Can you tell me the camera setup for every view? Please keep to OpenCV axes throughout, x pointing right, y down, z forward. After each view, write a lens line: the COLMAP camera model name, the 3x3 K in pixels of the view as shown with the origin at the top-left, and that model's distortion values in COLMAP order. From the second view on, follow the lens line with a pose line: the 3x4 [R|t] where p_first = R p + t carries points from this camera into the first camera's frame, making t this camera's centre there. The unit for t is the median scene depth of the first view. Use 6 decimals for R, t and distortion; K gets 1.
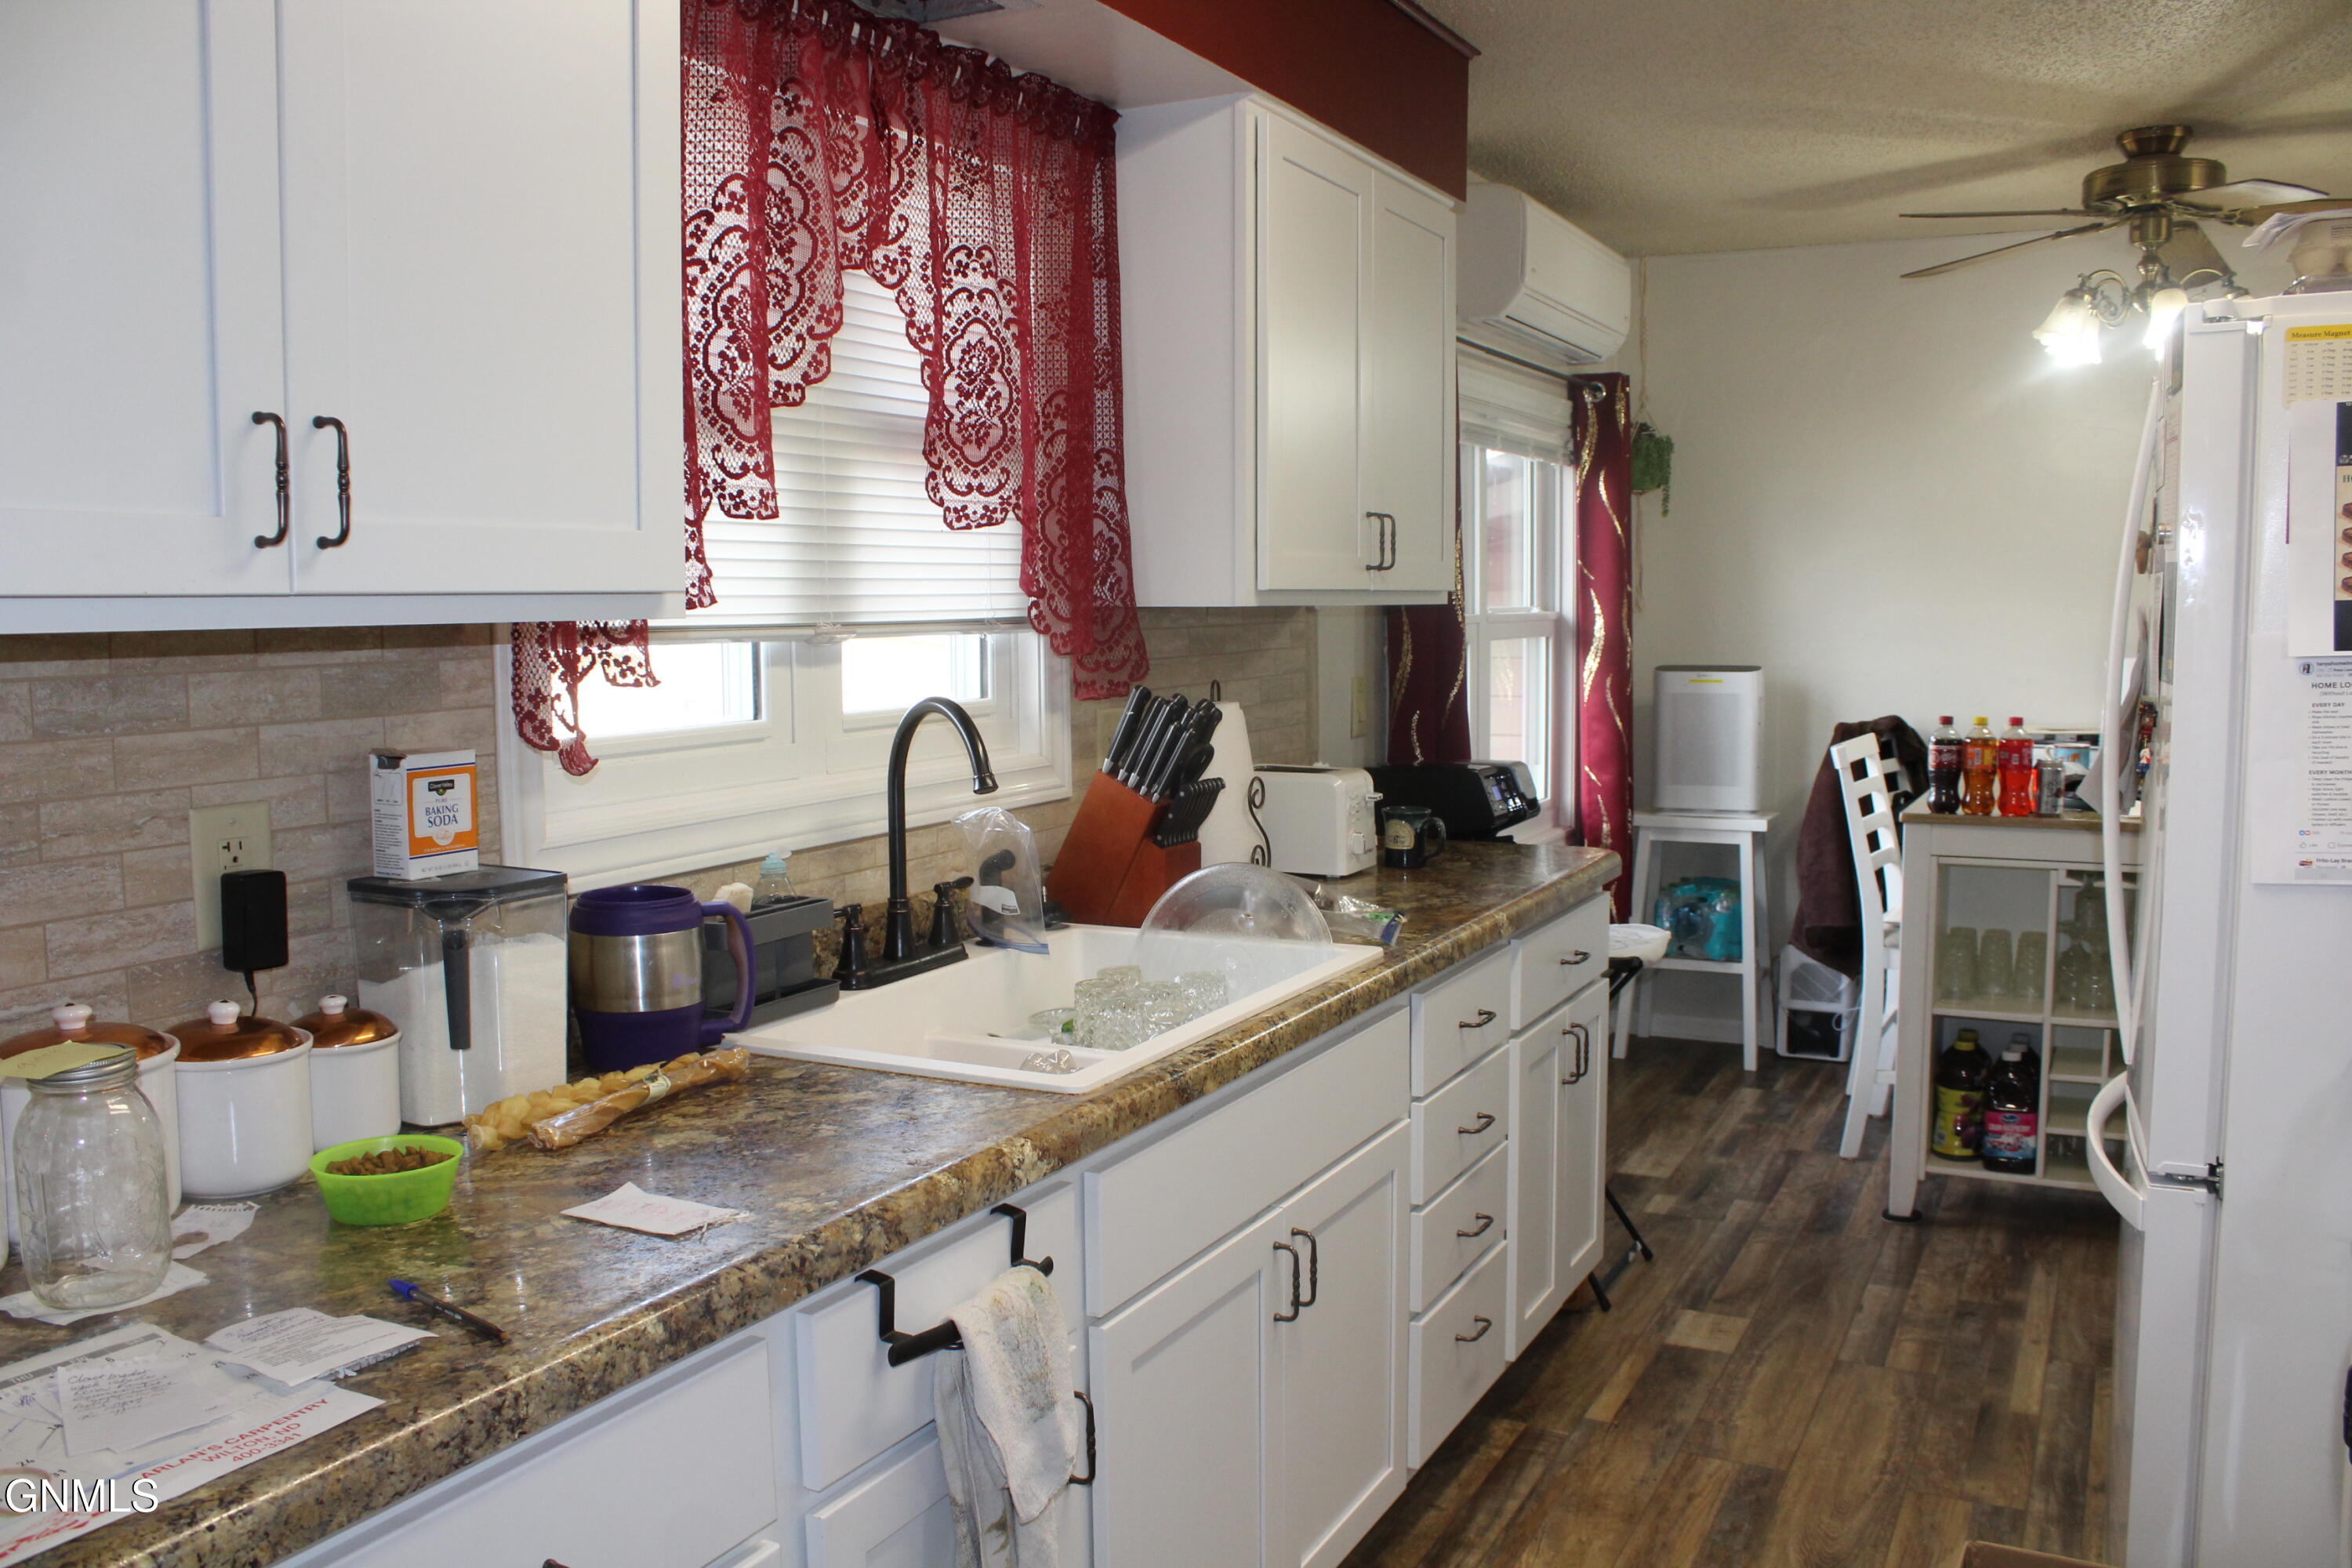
lens RADIAL K [[1943.5, 0, 1157.7], [0, 1943.5, 805.8], [0, 0, 1]] dist [-0.169962, 0.152944]
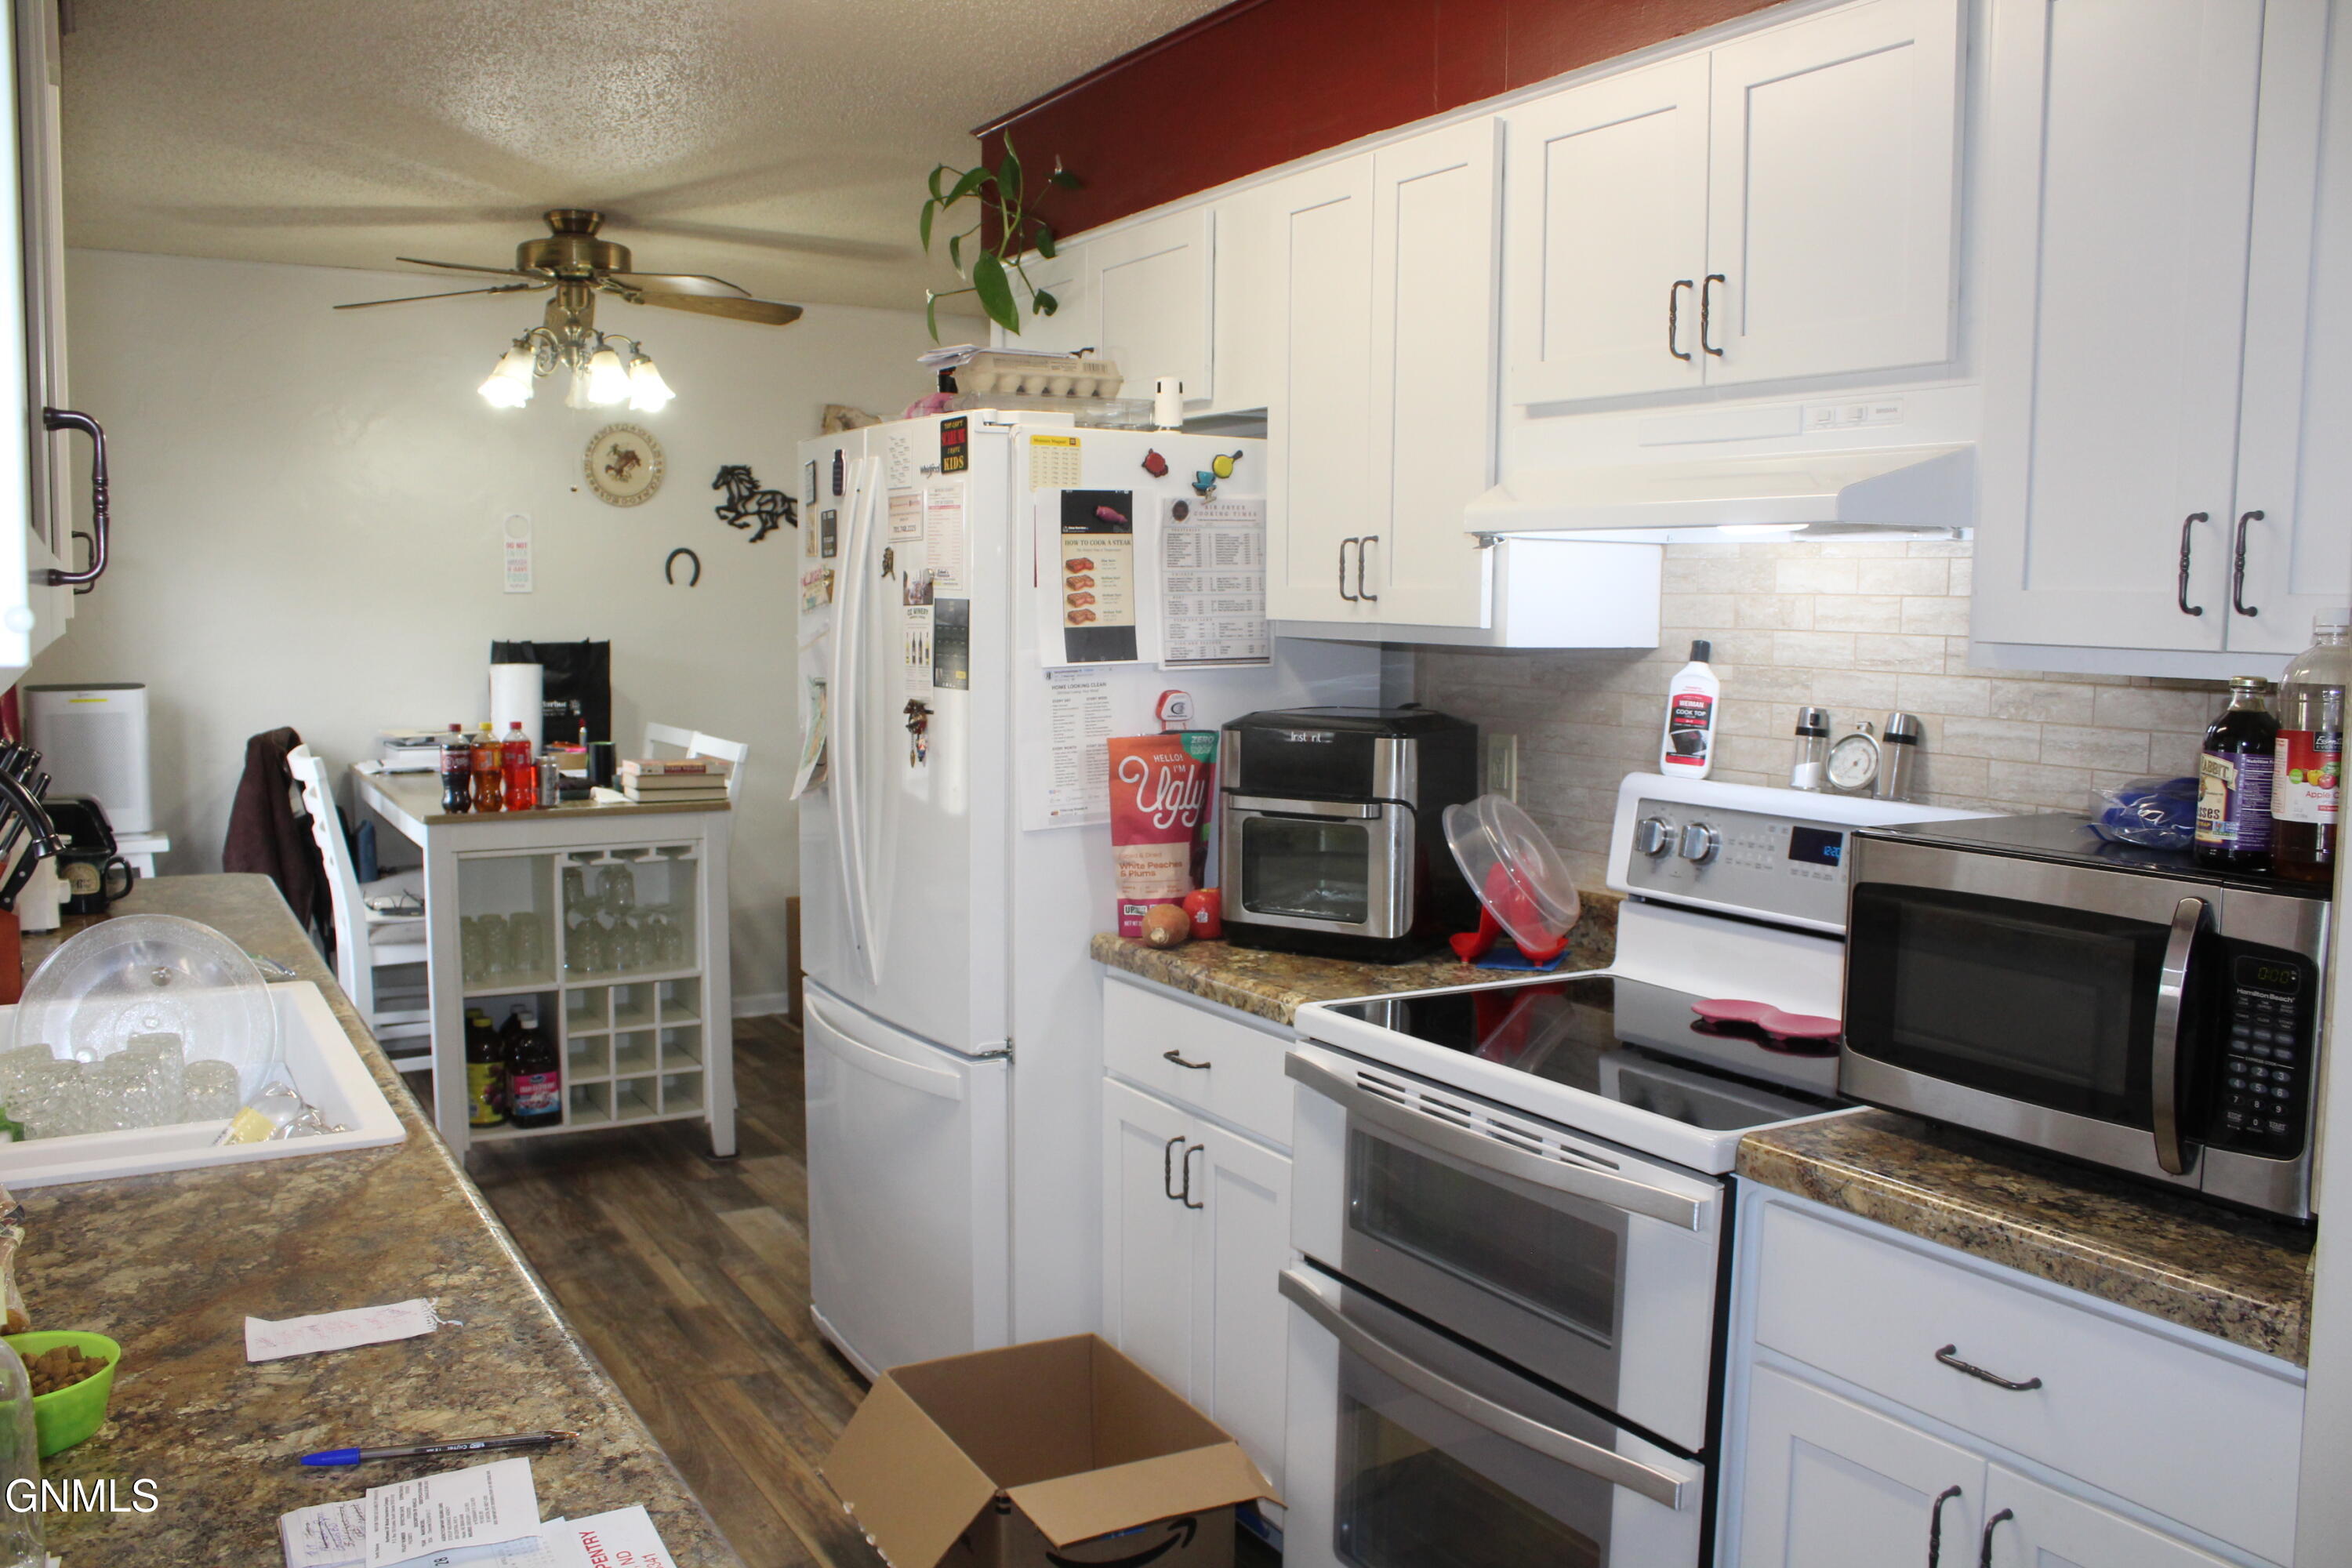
lens RADIAL K [[1943.5, 0, 1157.7], [0, 1943.5, 805.8], [0, 0, 1]] dist [-0.169962, 0.152944]
pose [[0.534171, -0.075048, 0.842038, -0.297231], [0.075218, 0.996320, 0.041082, -0.015087], [-0.842023, 0.041392, 0.537851, 0.072392]]
